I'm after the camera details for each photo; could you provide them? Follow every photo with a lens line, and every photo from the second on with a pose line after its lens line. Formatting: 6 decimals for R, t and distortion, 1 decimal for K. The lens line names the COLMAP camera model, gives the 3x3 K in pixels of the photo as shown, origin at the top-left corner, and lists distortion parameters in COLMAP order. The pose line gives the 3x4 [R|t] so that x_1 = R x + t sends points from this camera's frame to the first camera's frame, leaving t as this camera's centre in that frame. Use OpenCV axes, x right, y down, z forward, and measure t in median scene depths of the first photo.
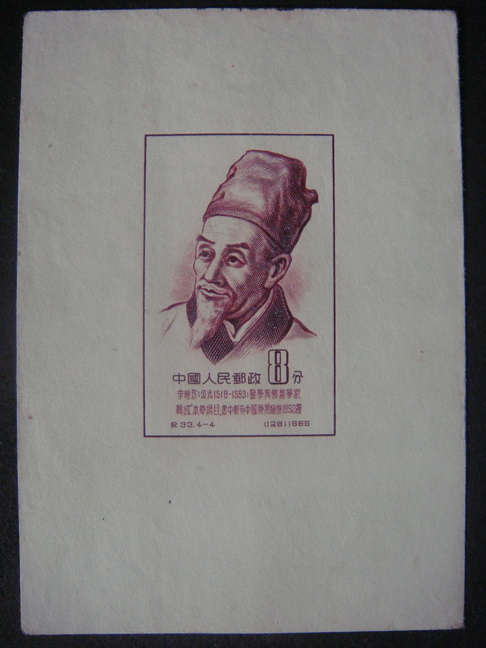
lens RADIAL K [[659.6, 0, 243.0], [0, 659.6, 324.0], [0, 0, 1]] dist [0.000175, 0.000759]
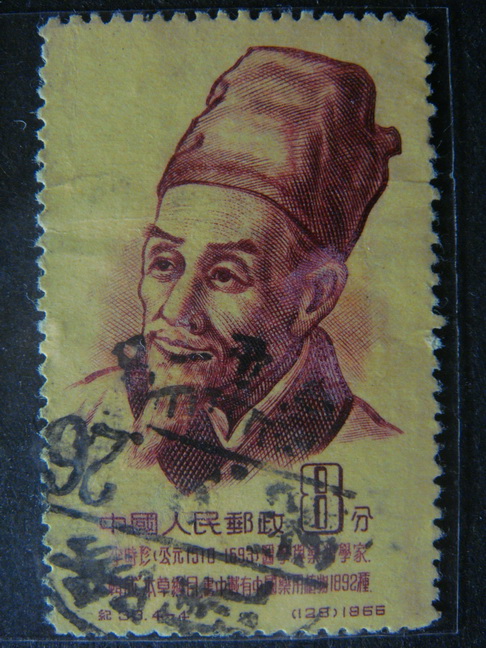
lens RADIAL K [[659.8, 0, 243.0], [0, 659.8, 324.0], [0, 0, 1]] dist [-0.147617, 0.000822]
pose [[0.996030, -0.007276, -0.088719, 0.040376], [0.004228, 0.999396, -0.034499, -0.046580], [0.088916, 0.033986, 0.995459, 0.531346]]
